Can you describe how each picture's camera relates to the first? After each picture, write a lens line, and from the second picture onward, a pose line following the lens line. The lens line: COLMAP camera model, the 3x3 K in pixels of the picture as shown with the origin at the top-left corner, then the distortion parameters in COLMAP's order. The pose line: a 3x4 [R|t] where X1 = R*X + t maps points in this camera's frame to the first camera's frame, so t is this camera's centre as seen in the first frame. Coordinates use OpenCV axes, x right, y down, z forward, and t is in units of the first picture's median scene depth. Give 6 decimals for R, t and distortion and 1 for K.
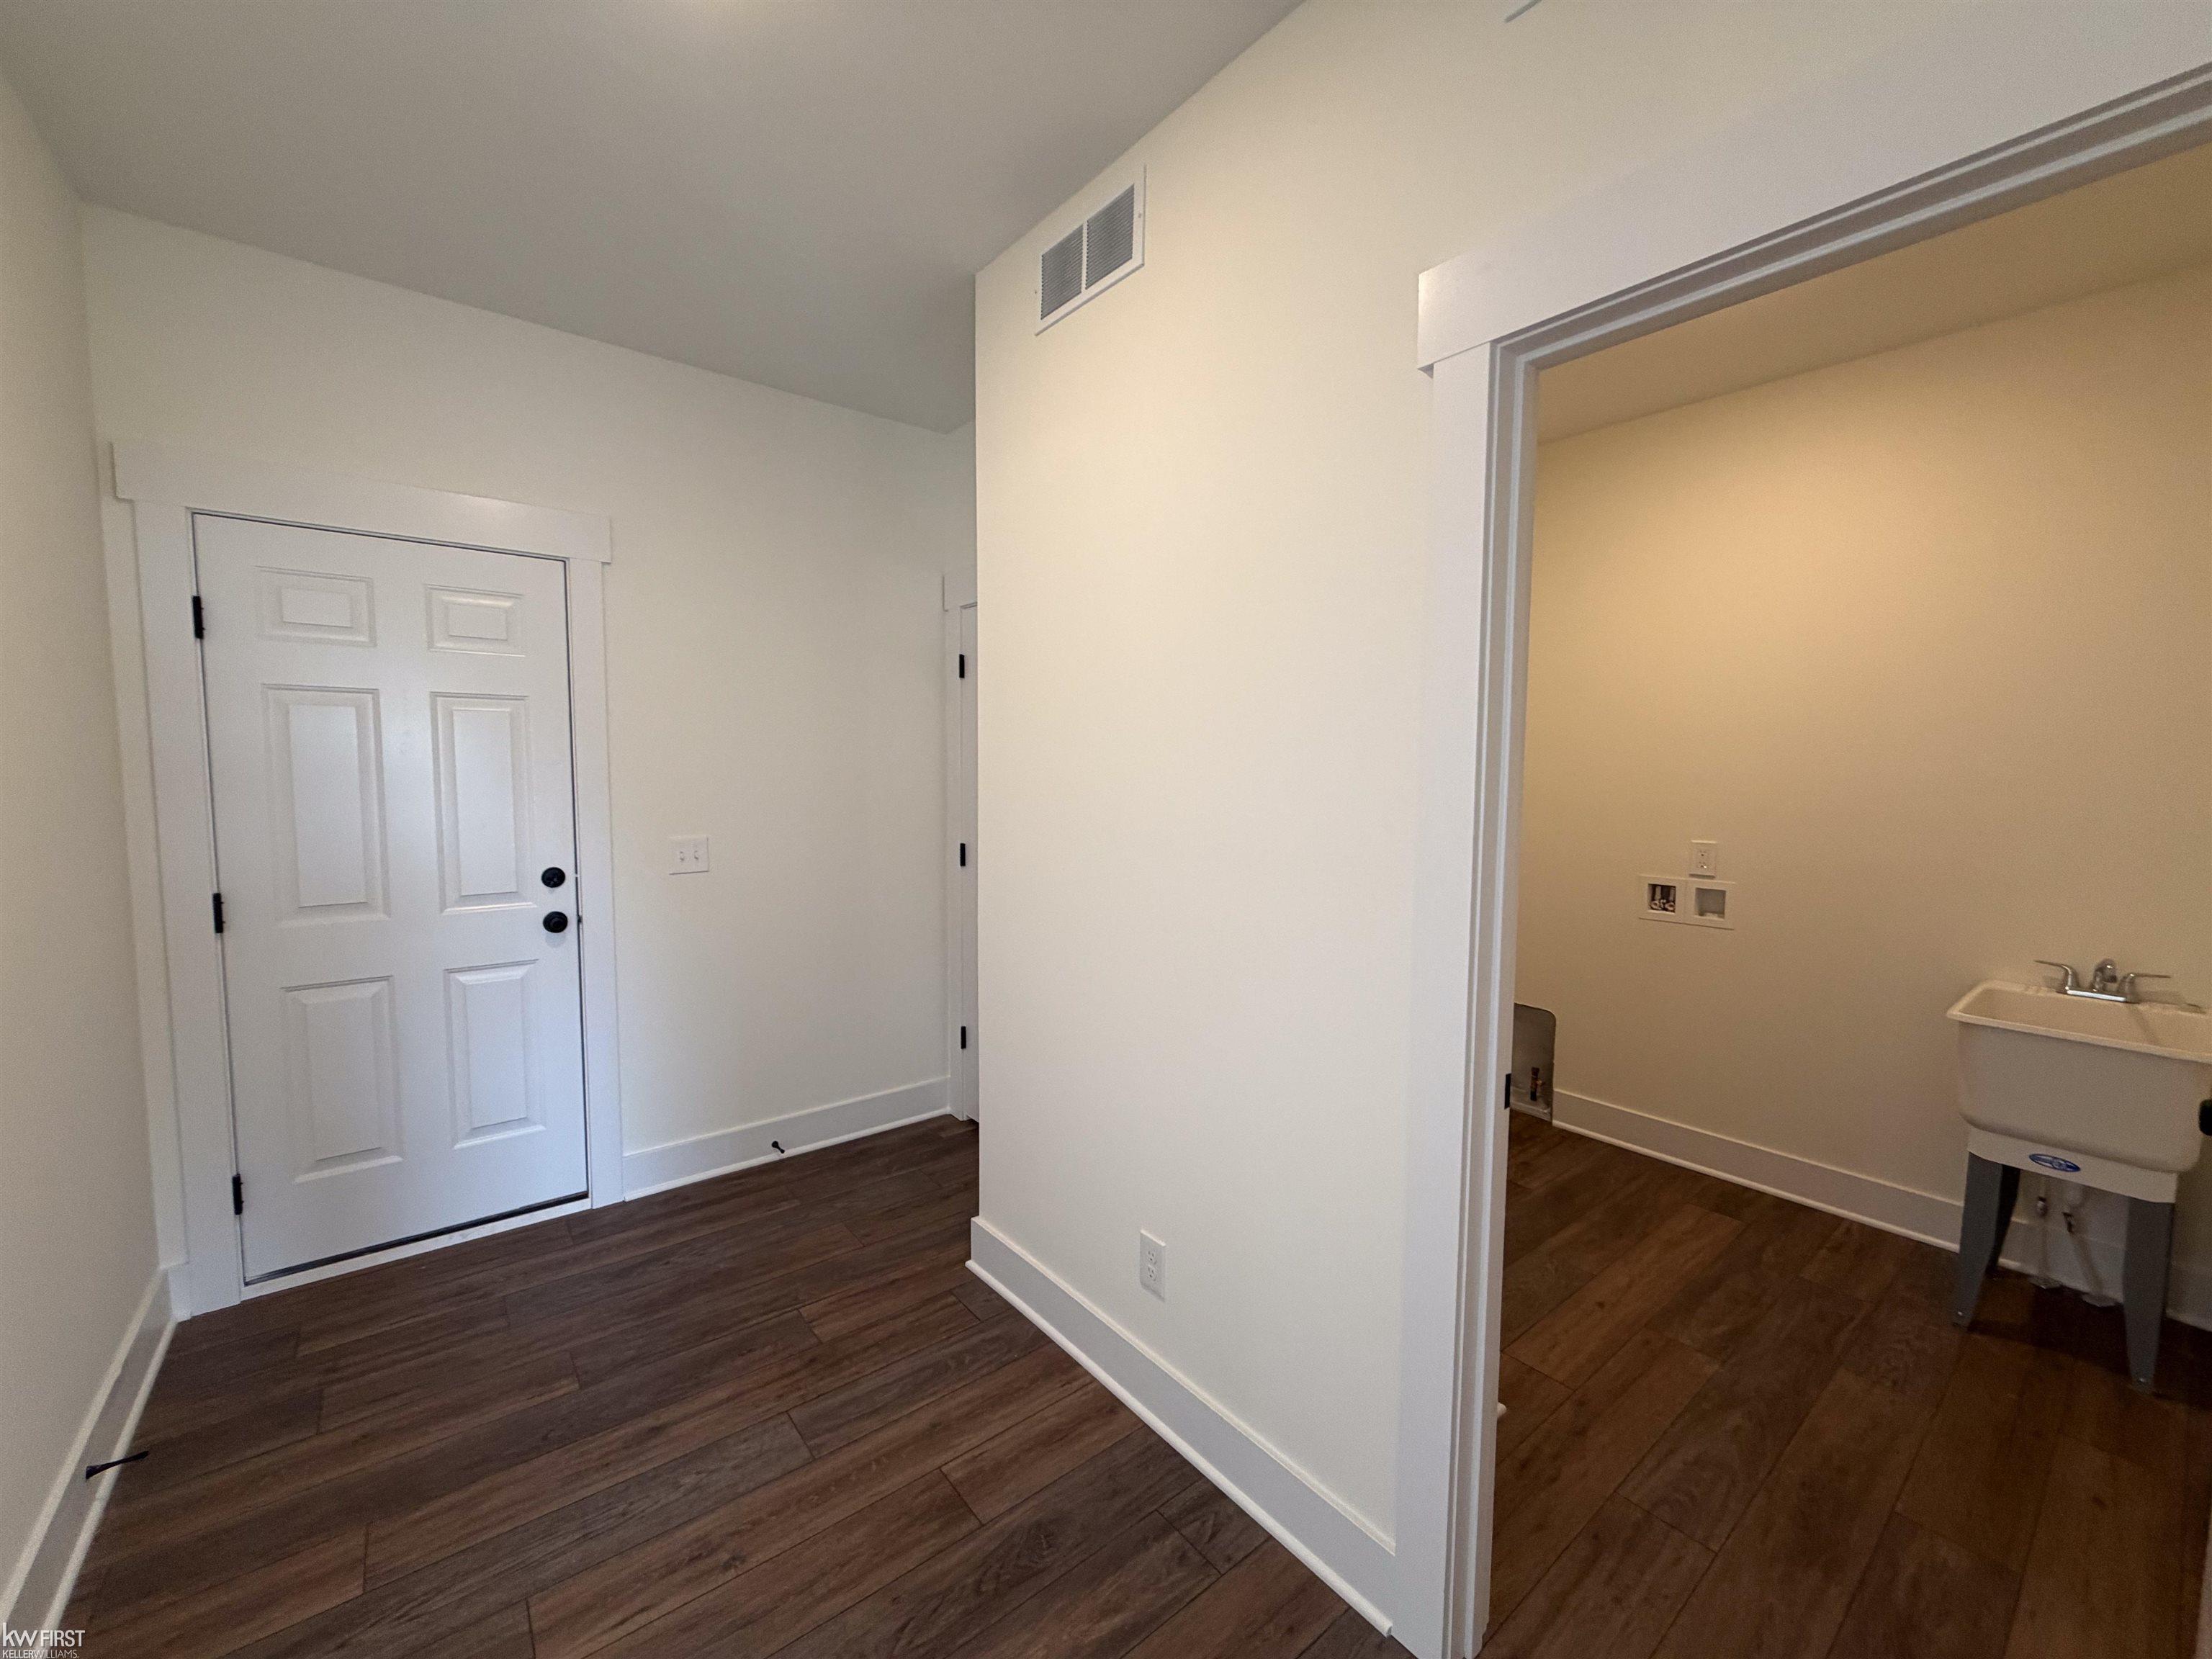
lens RADIAL K [[883.4, 0, 1106.0], [0, 883.4, 829.5], [0, 0, 1]] dist [-0.000028, 0.002675]
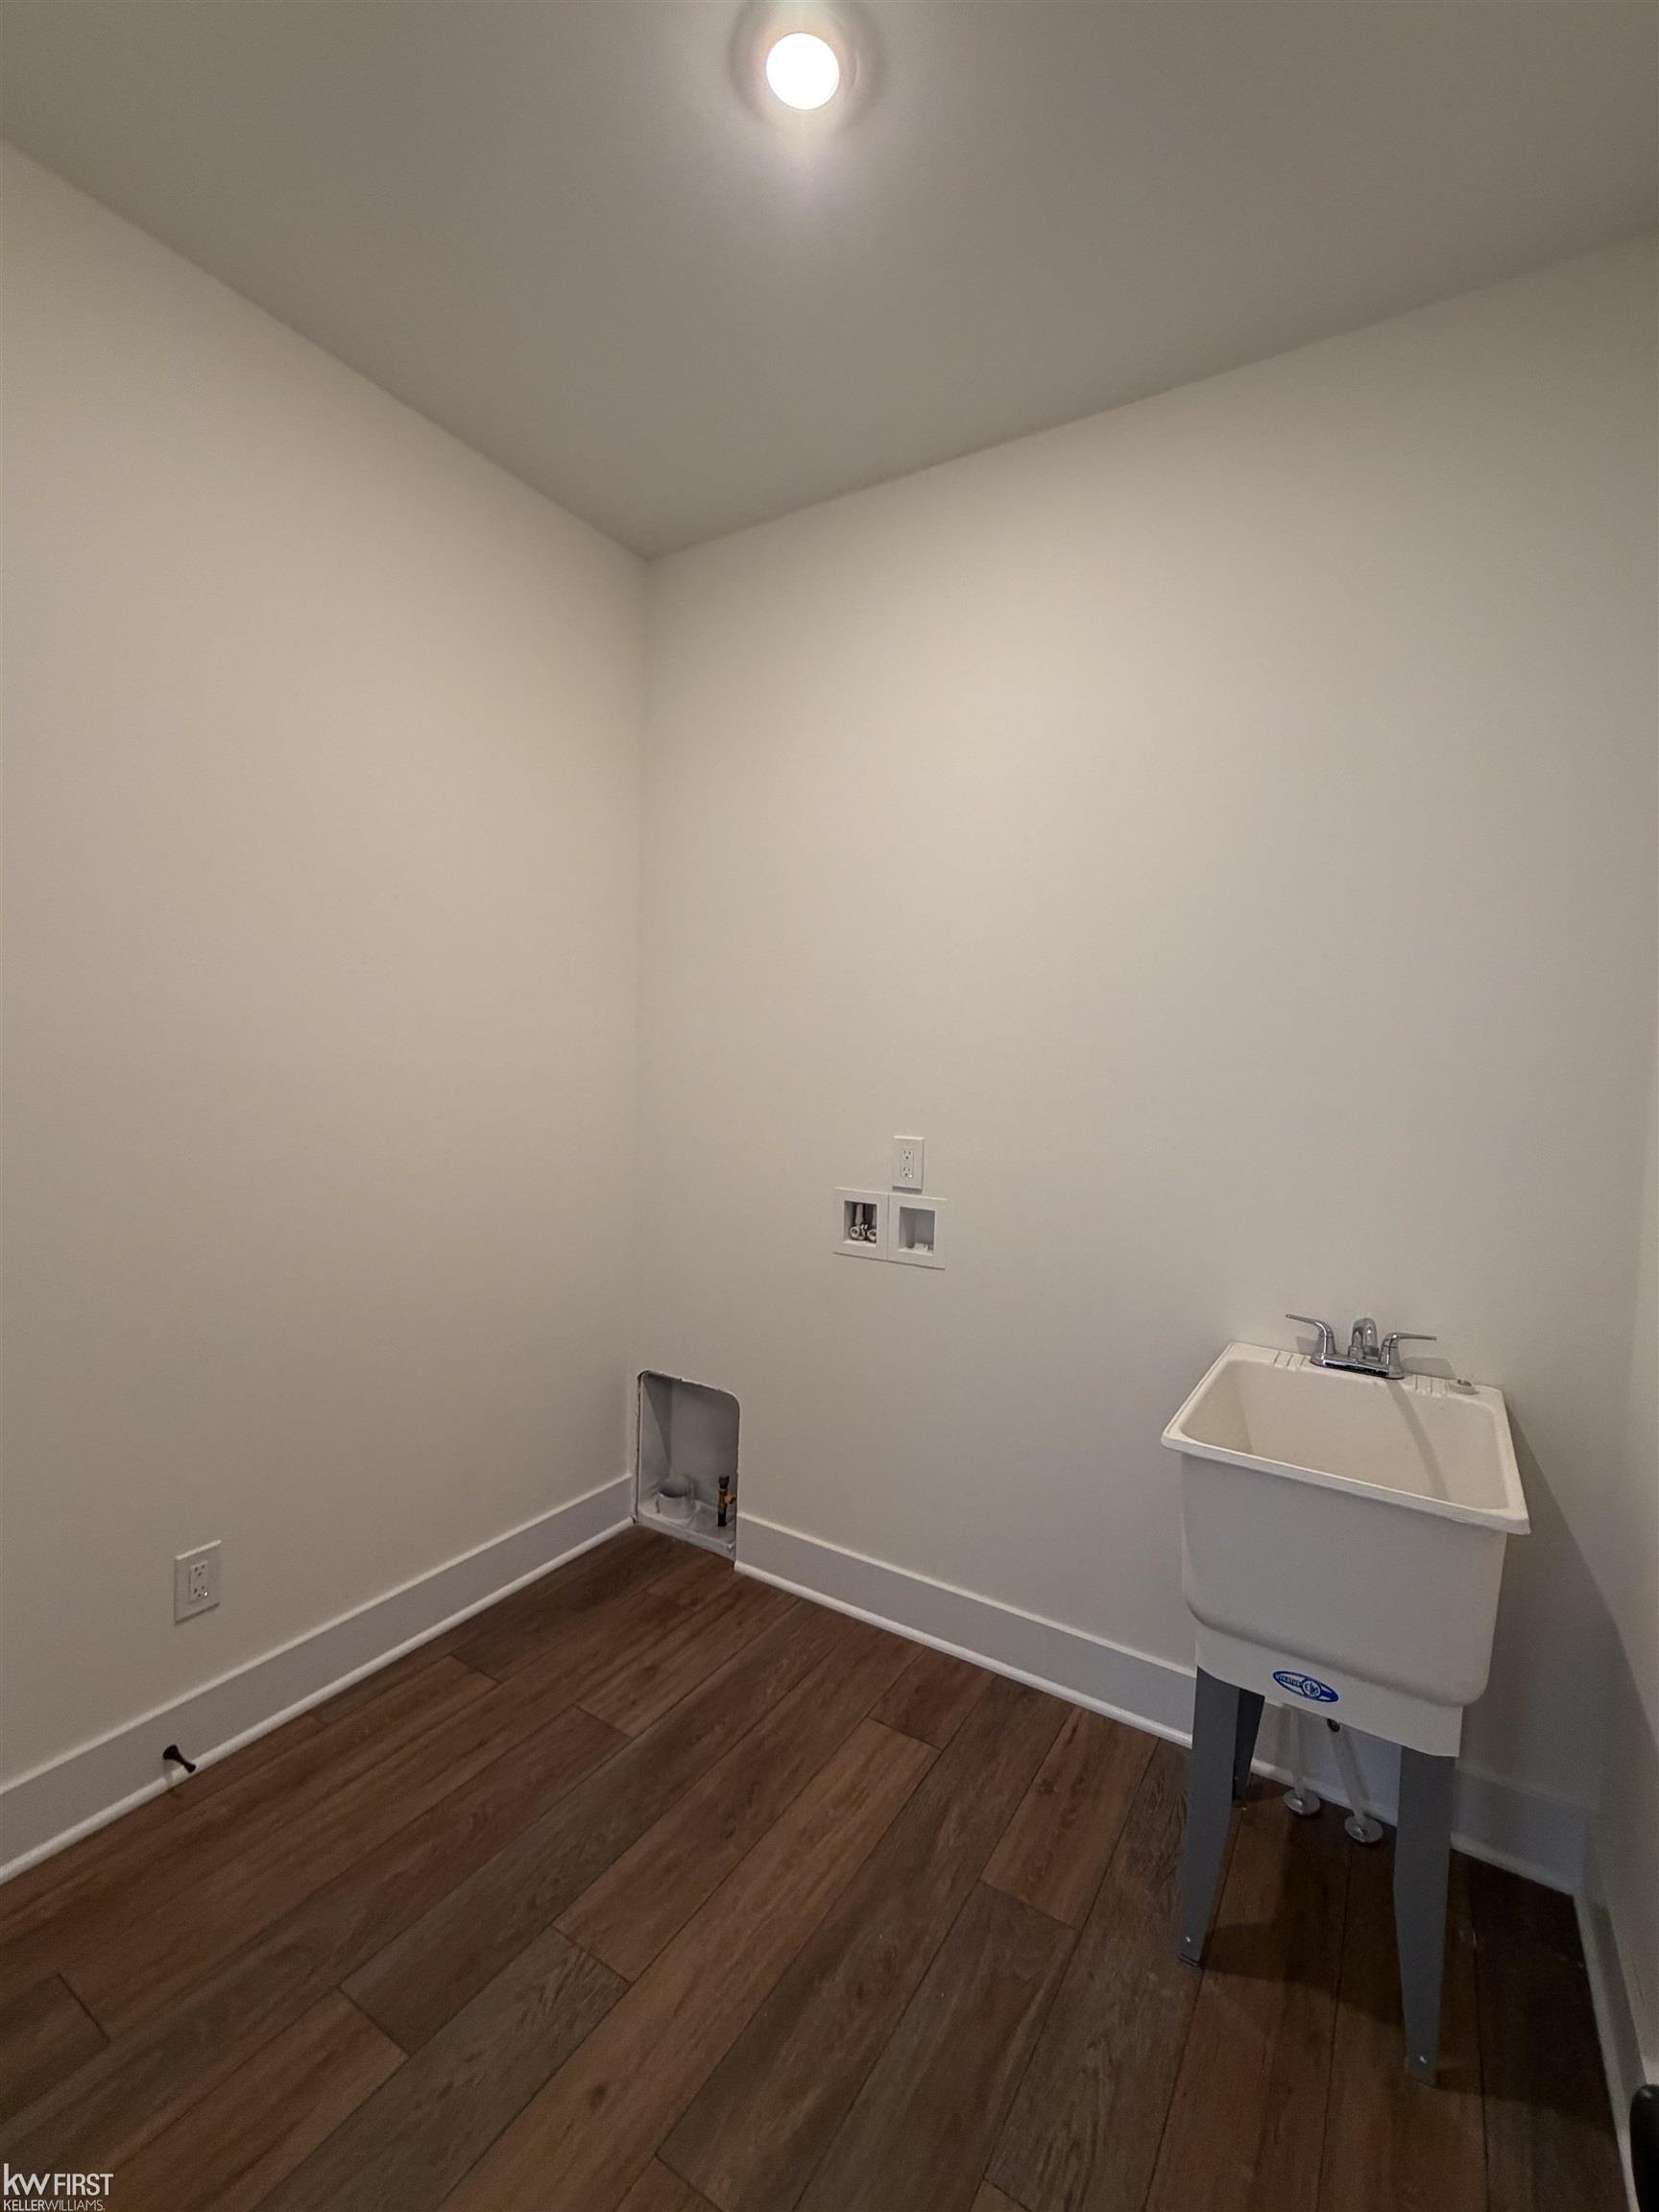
lens RADIAL K [[955.0, 0, 829.5], [0, 955.0, 1106.0], [0, 0, 1]] dist [0.002313, 0.000383]
pose [[0.943310, -0.000513, 0.331912, 0.493696], [0.005641, 0.999879, -0.014484, -0.000009], [-0.331865, 0.015535, 0.943199, 0.440359]]
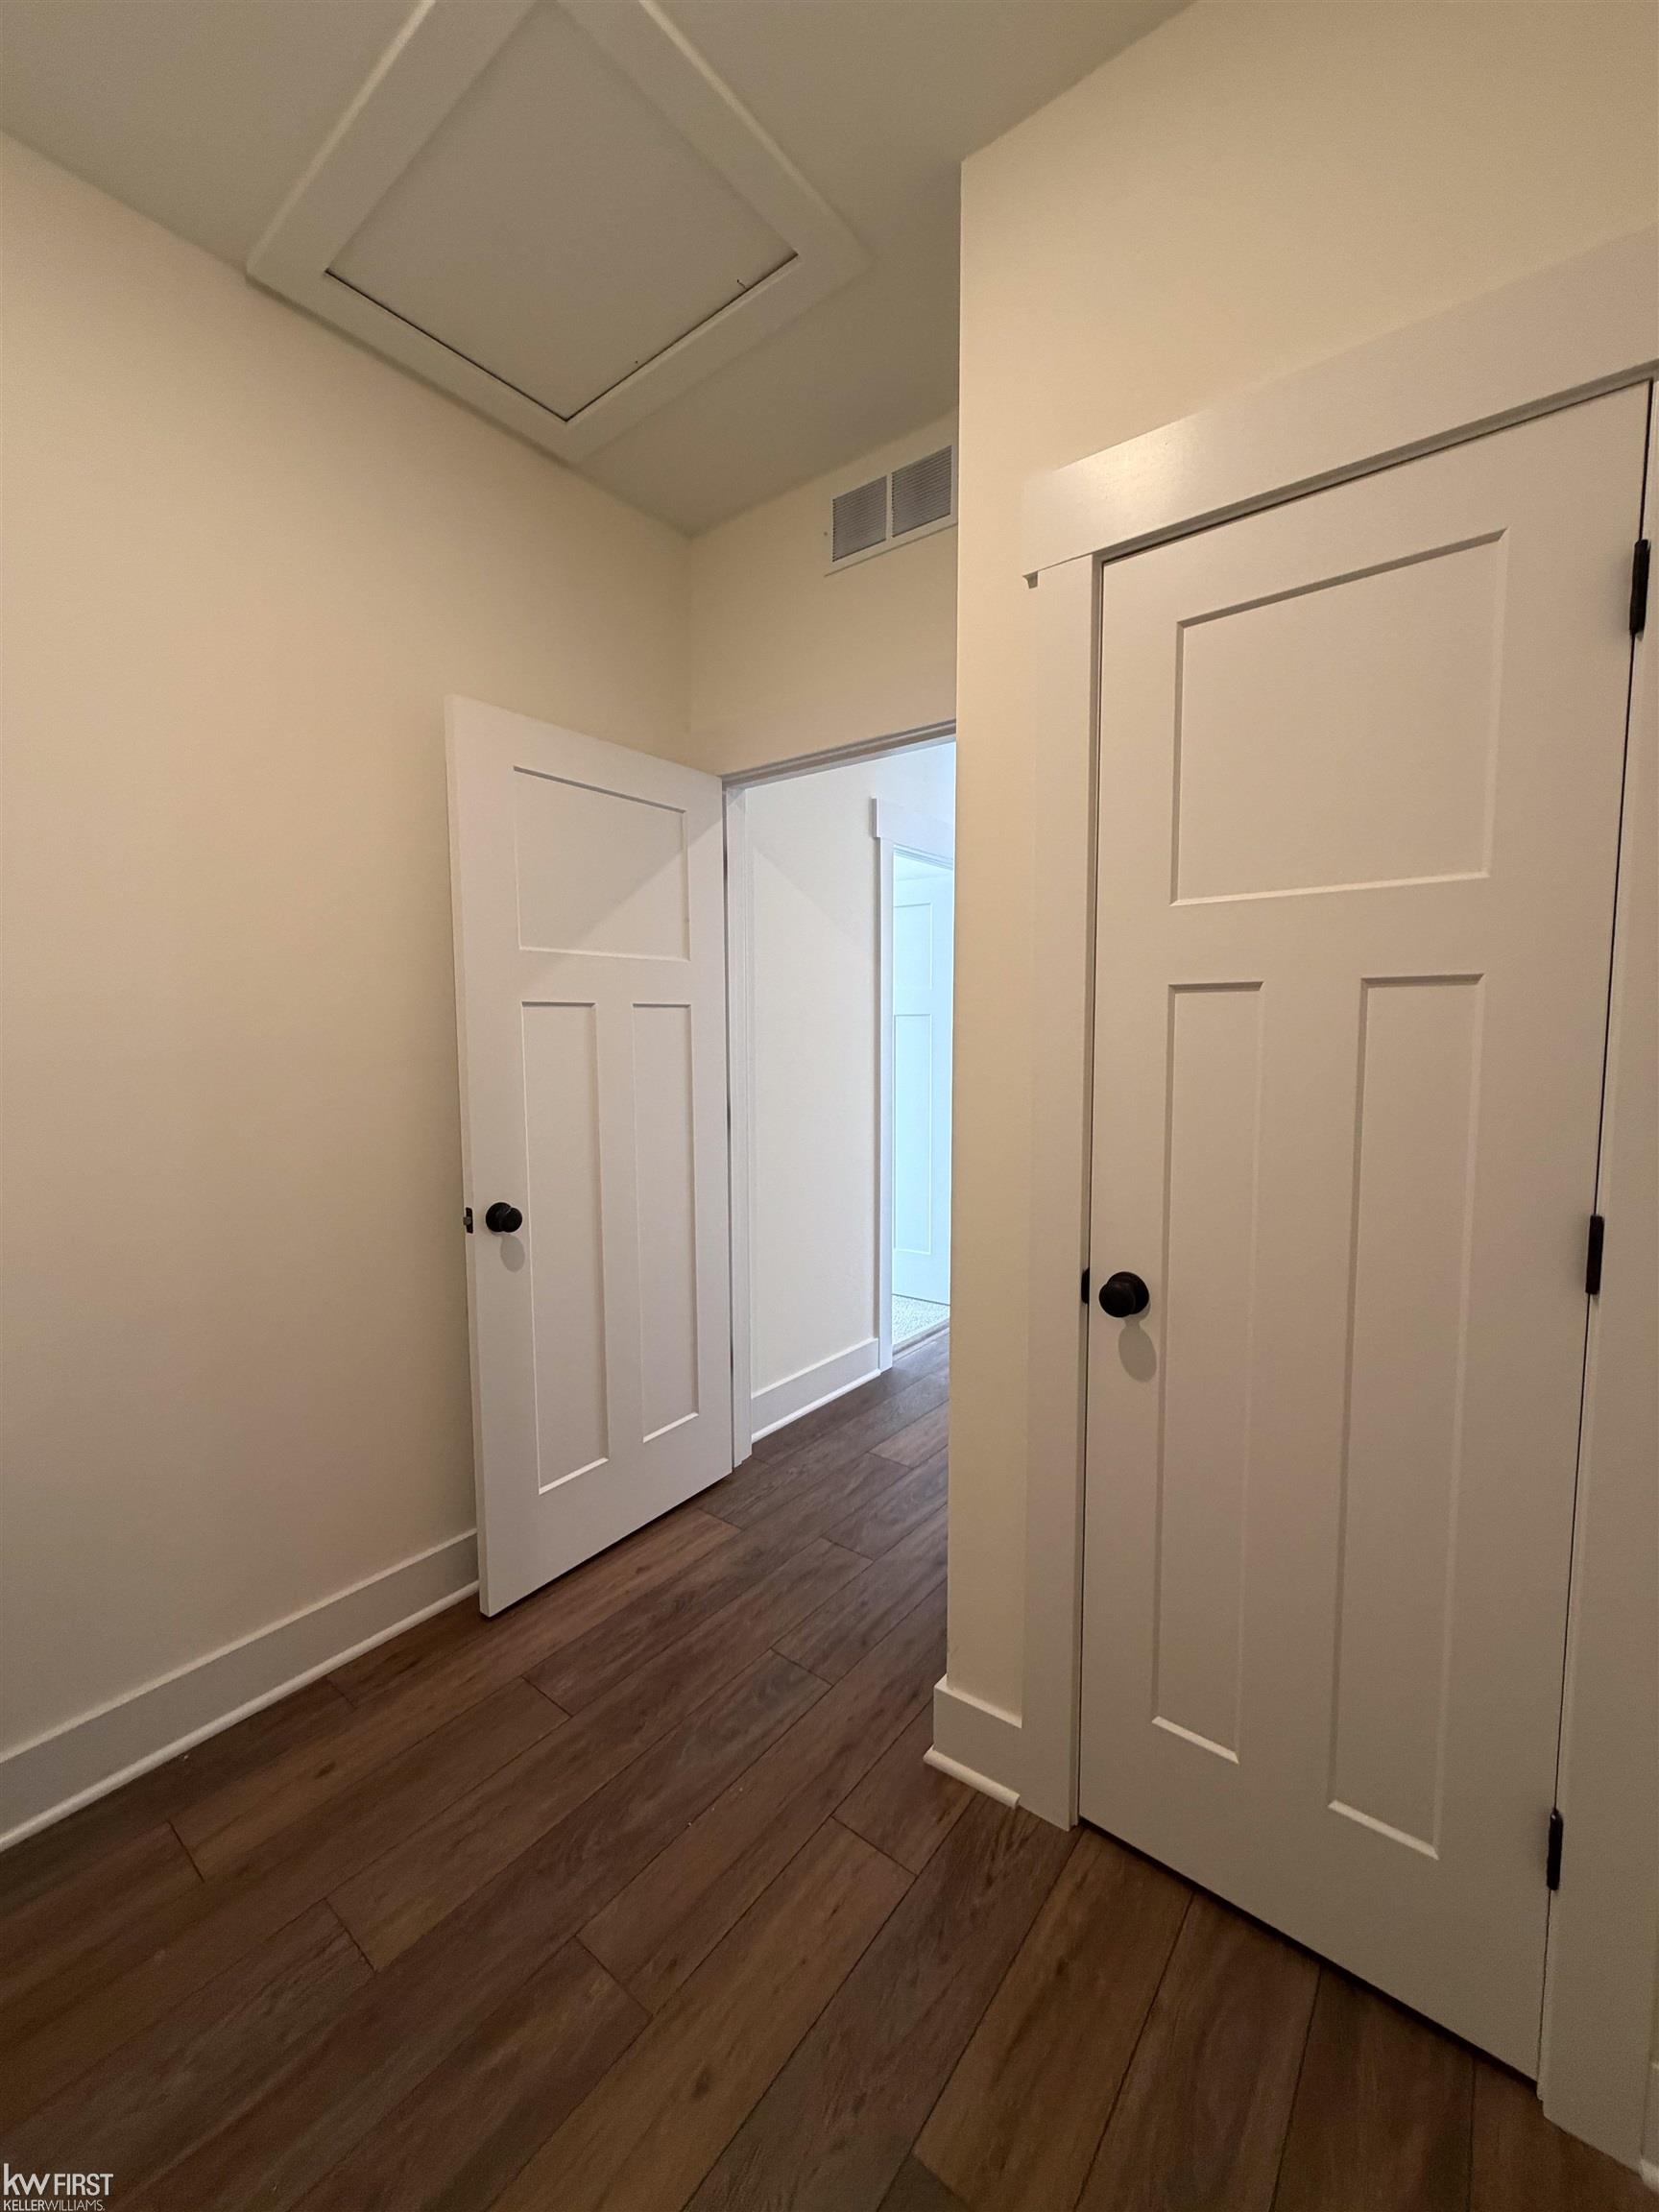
lens RADIAL K [[883.4, 0, 829.5], [0, 883.4, 1106.0], [0, 0, 1]] dist [-0.000028, 0.002675]
pose [[-0.972472, 0.014052, -0.232595, 0.582682], [-0.023497, 0.987179, 0.157879, -0.054054], [0.231832, 0.158999, -0.959674, 1.350918]]
